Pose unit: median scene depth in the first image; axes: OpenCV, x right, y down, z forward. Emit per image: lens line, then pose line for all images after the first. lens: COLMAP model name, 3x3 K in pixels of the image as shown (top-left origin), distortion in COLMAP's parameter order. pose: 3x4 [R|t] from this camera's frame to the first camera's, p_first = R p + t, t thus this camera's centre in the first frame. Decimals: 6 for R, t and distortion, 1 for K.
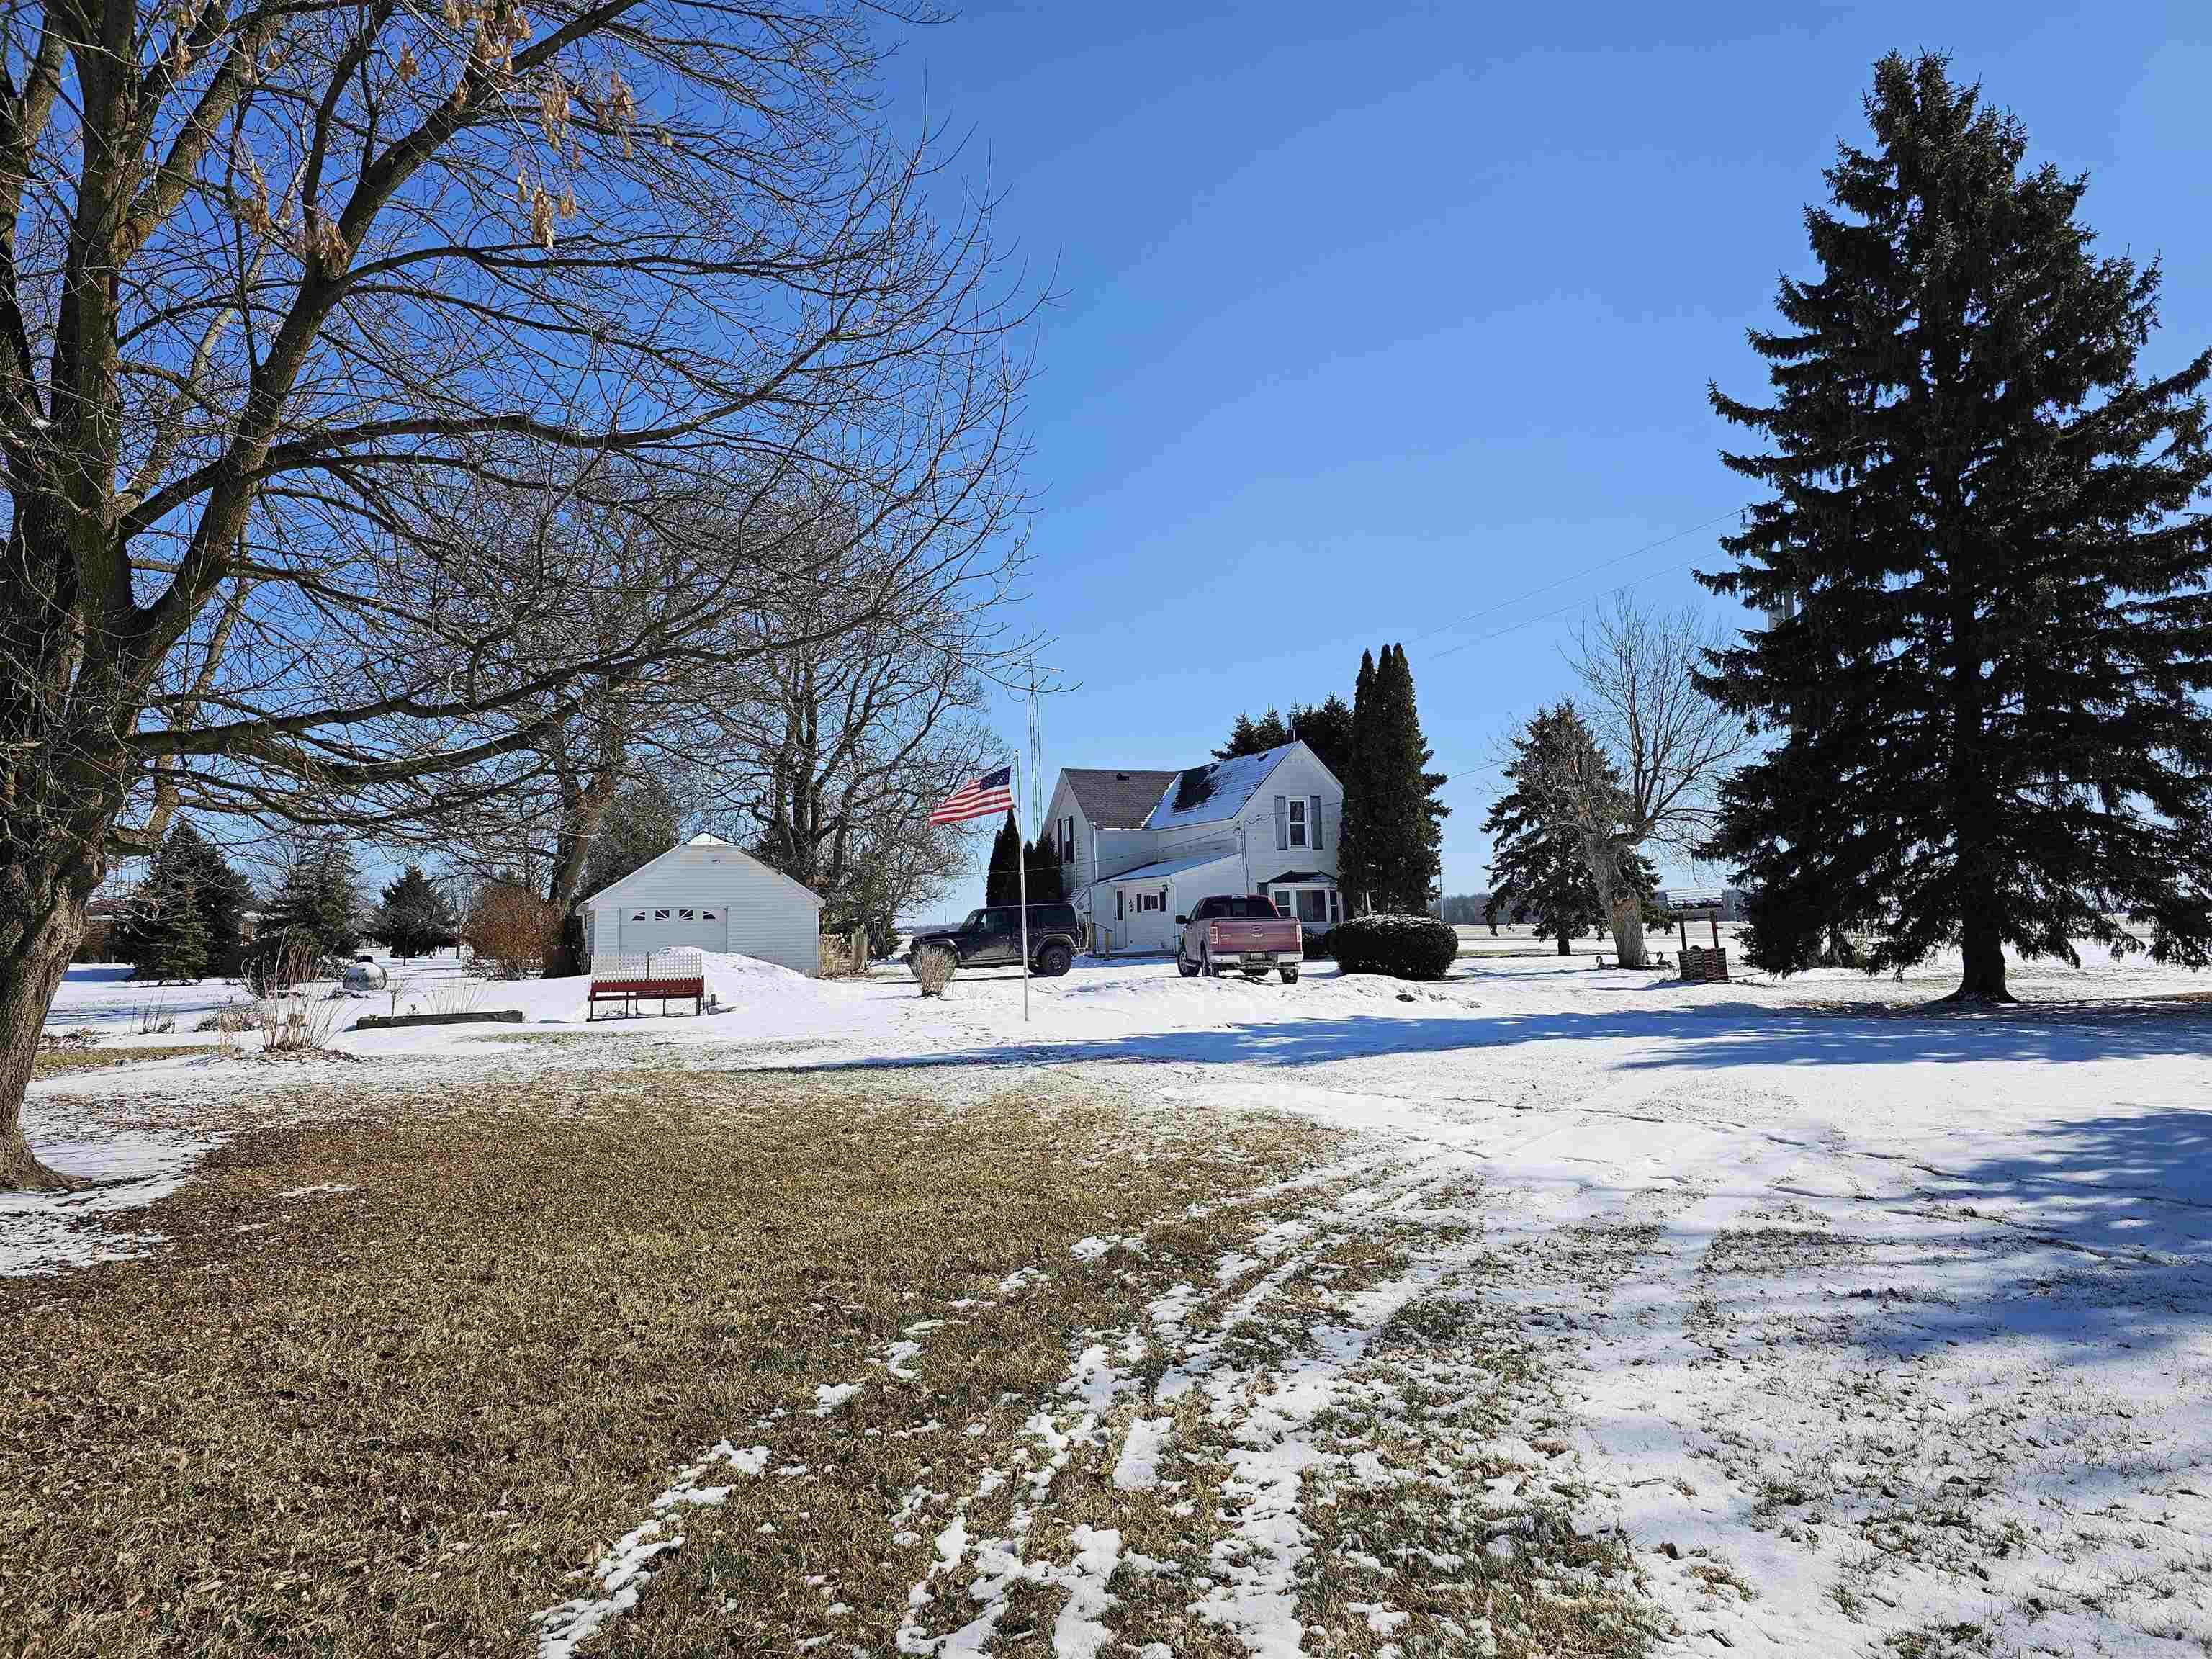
lens RADIAL K [[1478.5, 0, 1106.0], [0, 1478.5, 829.5], [0, 0, 1]] dist [-0.000024, -0.000046]
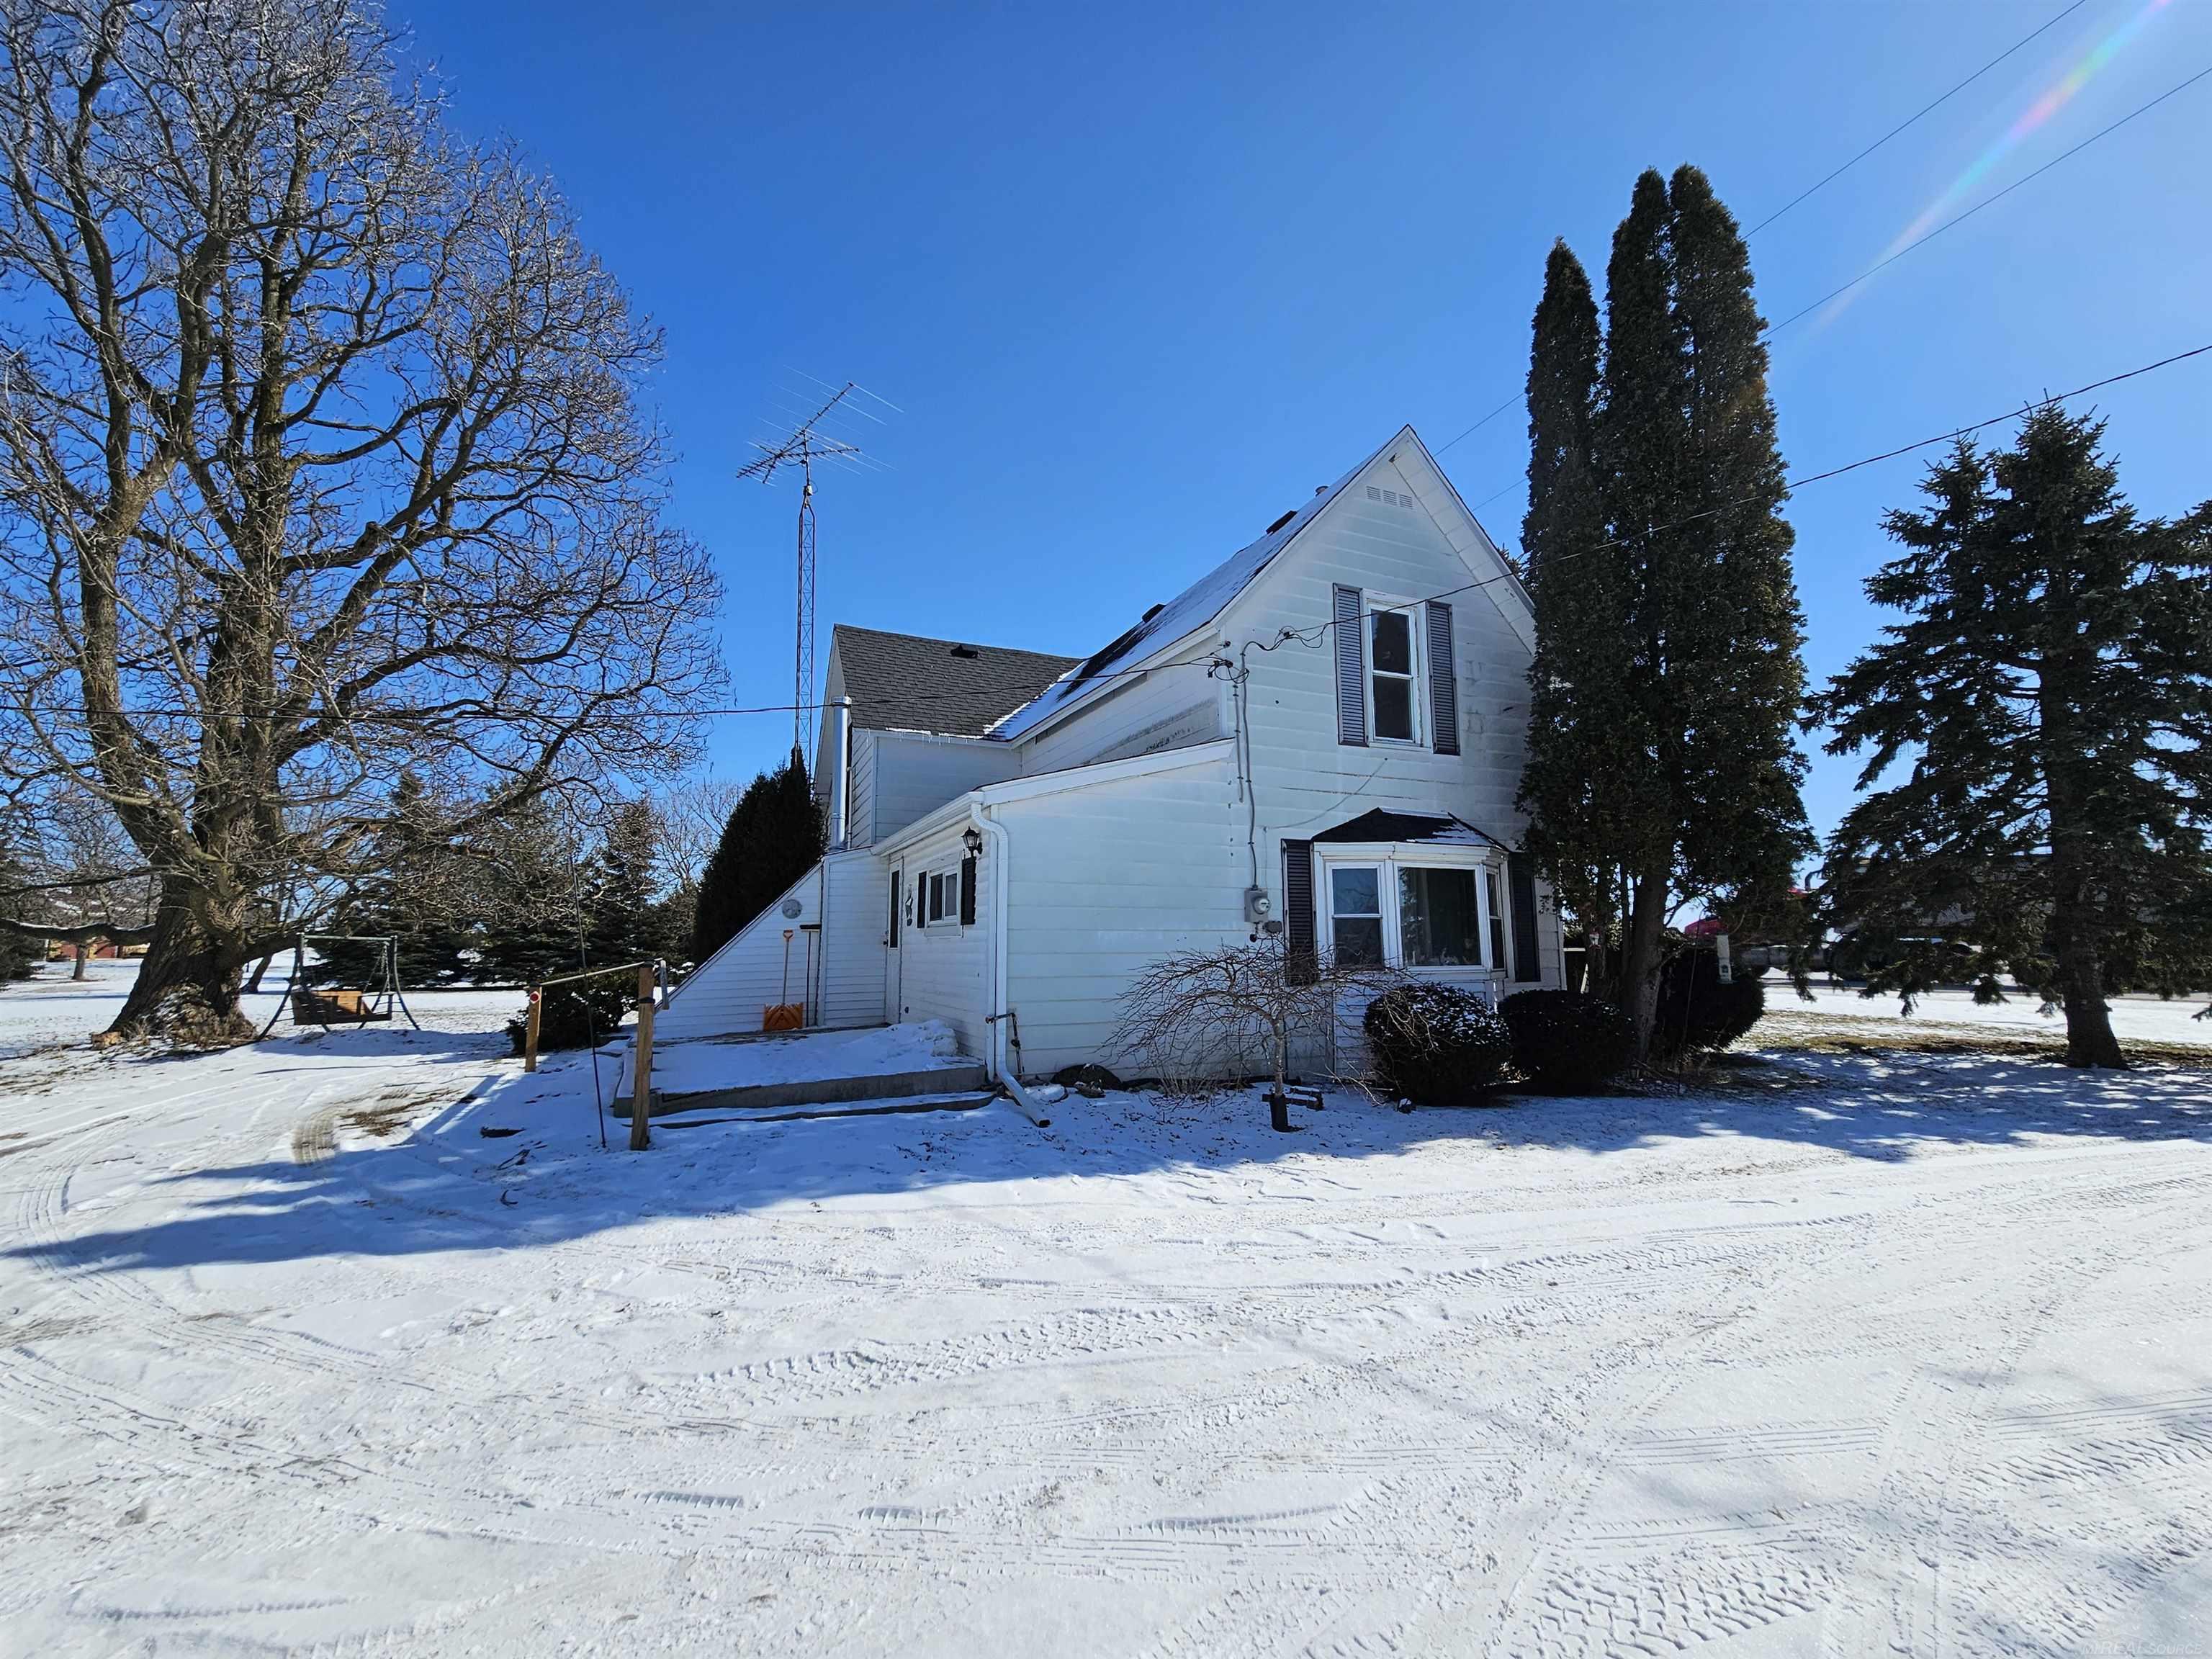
lens RADIAL K [[893.5, 0, 1106.0], [0, 893.5, 829.5], [0, 0, 1]] dist [0.000235, 0.000007]
pose [[0.999581, 0.023294, 0.017160, 0.061199], [-0.022291, 0.998153, -0.056509, 0.044841], [-0.018445, 0.056103, 0.998255, 0.800003]]
